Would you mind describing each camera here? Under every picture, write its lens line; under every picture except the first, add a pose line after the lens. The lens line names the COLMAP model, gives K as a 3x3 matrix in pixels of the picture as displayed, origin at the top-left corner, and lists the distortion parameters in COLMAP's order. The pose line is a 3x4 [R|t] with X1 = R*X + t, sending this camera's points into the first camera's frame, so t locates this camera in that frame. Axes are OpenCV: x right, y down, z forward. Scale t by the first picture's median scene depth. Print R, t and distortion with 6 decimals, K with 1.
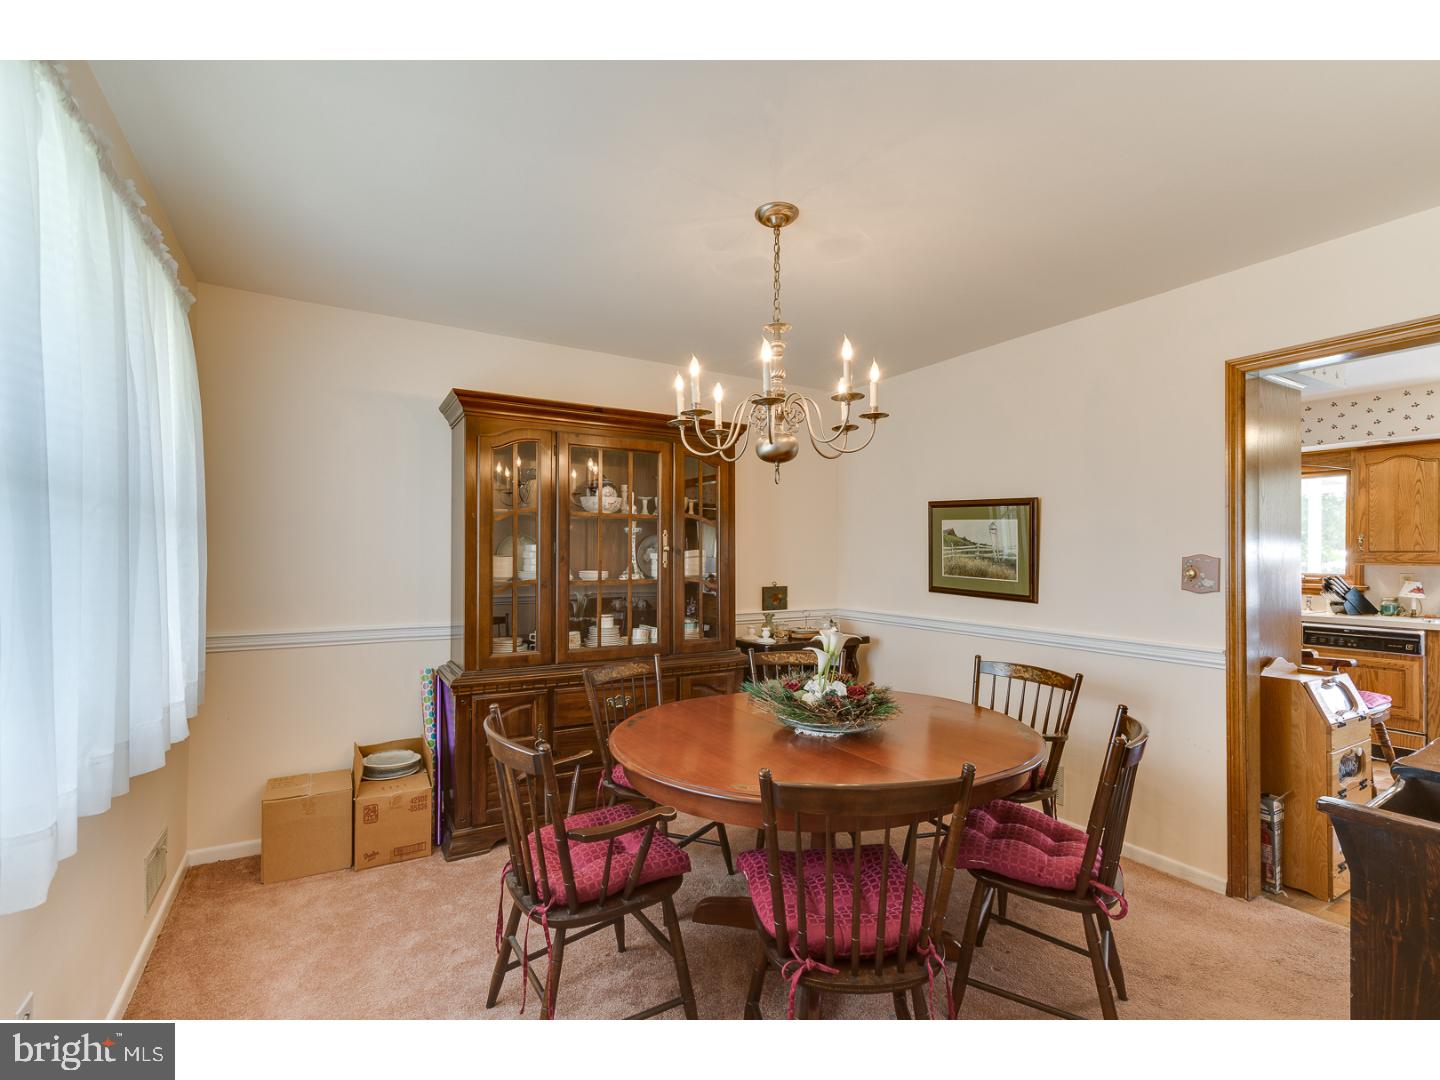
lens RADIAL K [[656.8, 0, 710.2], [0, 656.8, 550.4], [0, 0, 1]] dist [-0.002146, 0.001597]
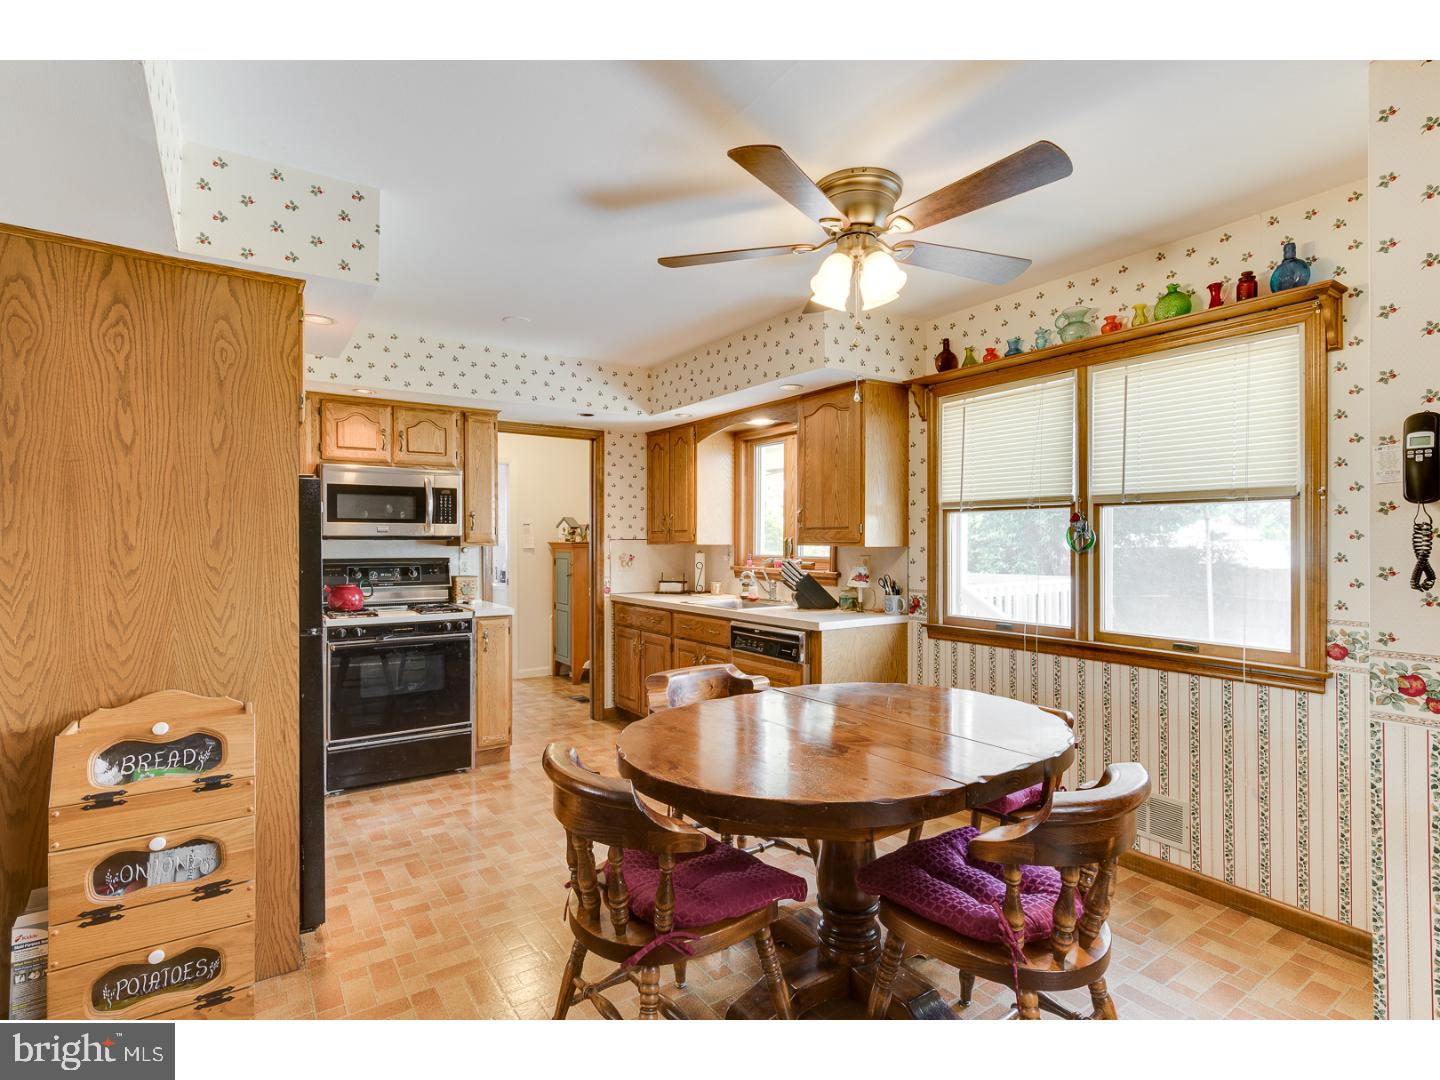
lens RADIAL K [[710.6, 0, 720.9], [0, 710.6, 539.3], [0, 0, 1]] dist [0.003864, 0.000102]
pose [[0.997521, -0.006467, 0.070071, 0.854163], [0.006206, 0.999973, 0.003934, 0.010793], [-0.070095, -0.003490, 0.997534, 0.165939]]
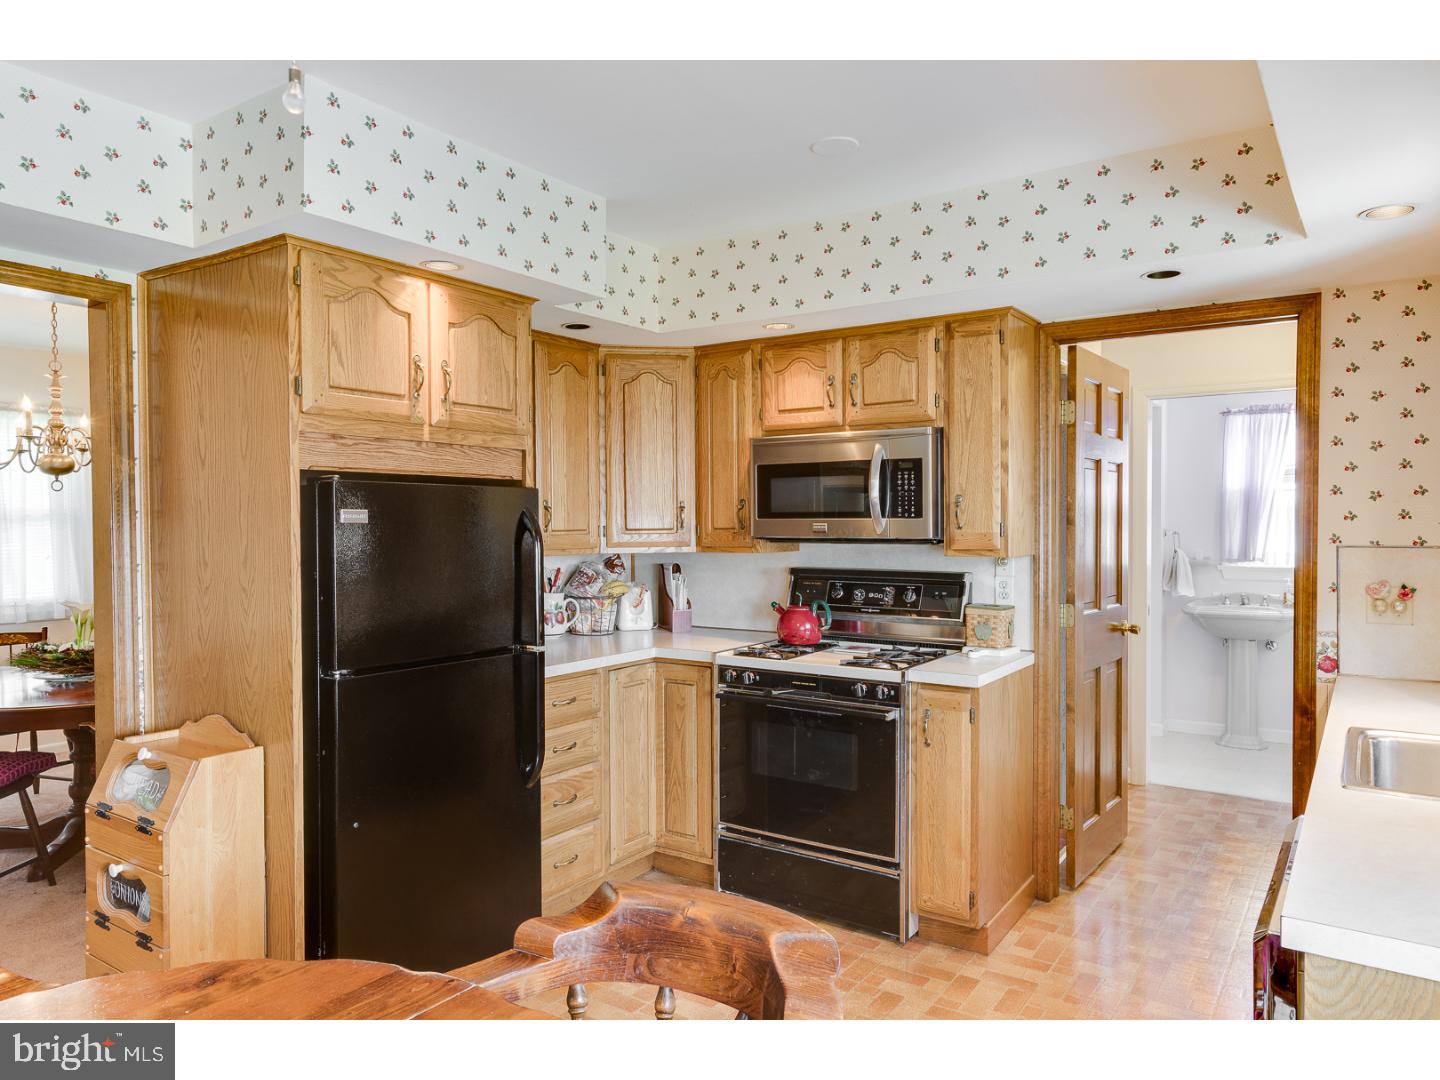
lens RADIAL K [[971.2, 0, 708.8], [0, 971.2, 536.8], [0, 0, 1]] dist [0.007419, 0.002466]
pose [[0.422553, 0.010916, -0.906273, 1.180383], [0.010127, 0.999808, 0.016765, -0.007487], [0.906282, -0.016262, 0.422361, 0.649926]]
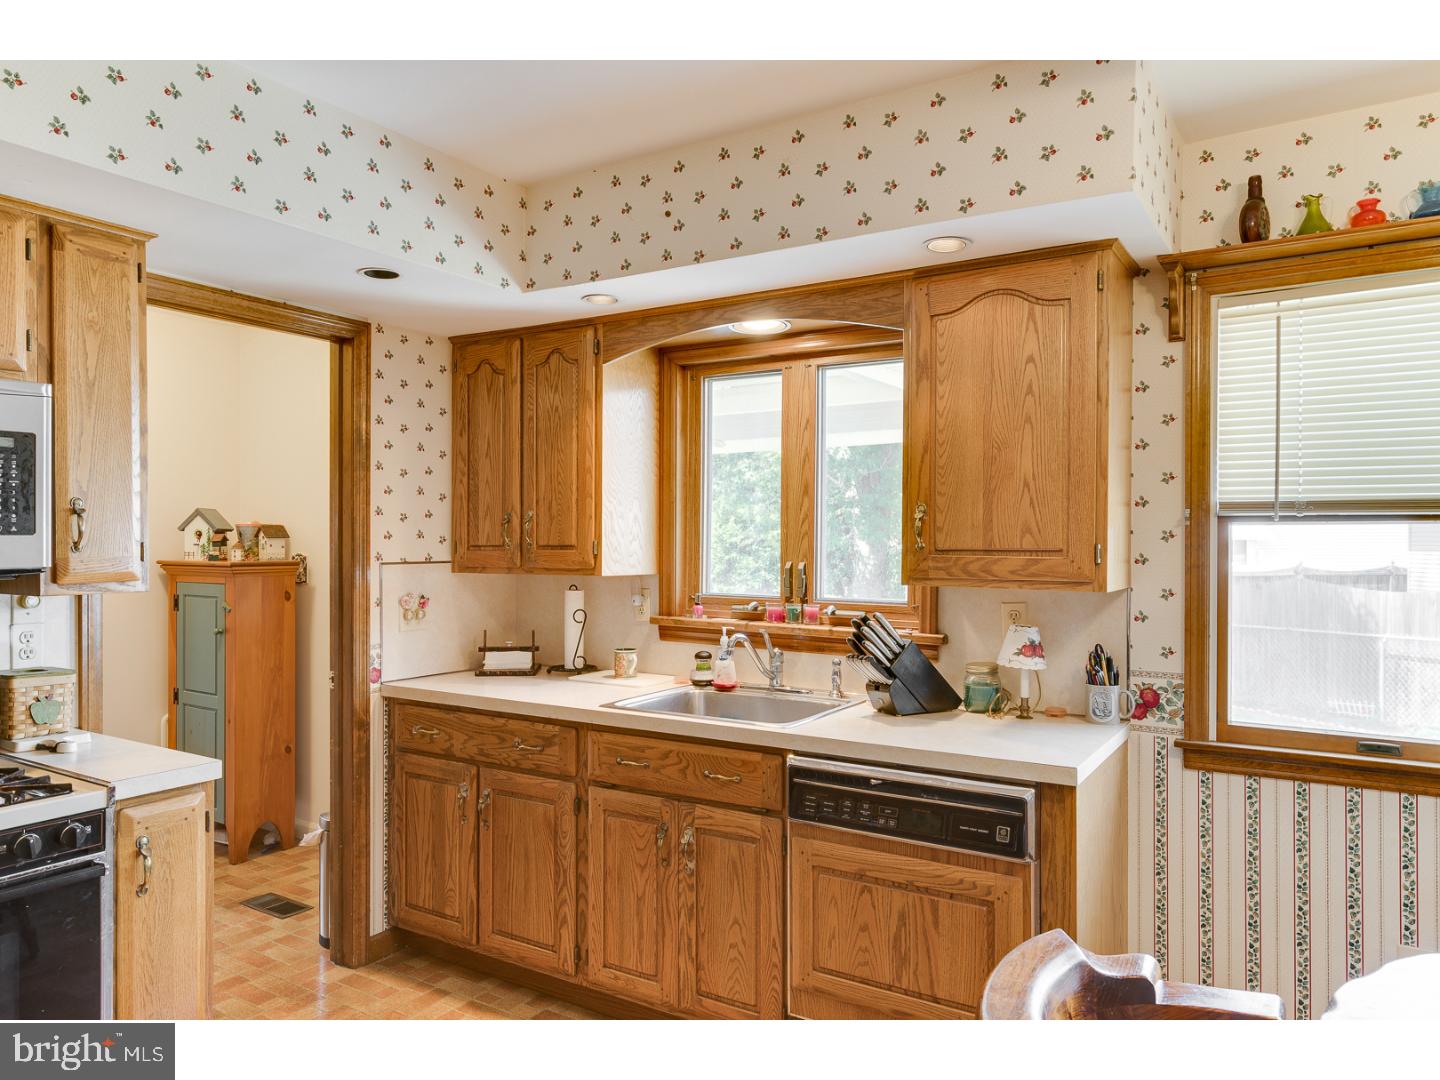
lens RADIAL K [[971.2, 0, 718.9], [0, 971.2, 541.4], [0, 0, 1]] dist [0.007419, 0.002466]
pose [[0.891324, -0.004599, 0.453345, 0.653273], [0.000066, 0.999950, 0.010016, -0.008964], [-0.453368, -0.008898, 0.891279, 0.572582]]
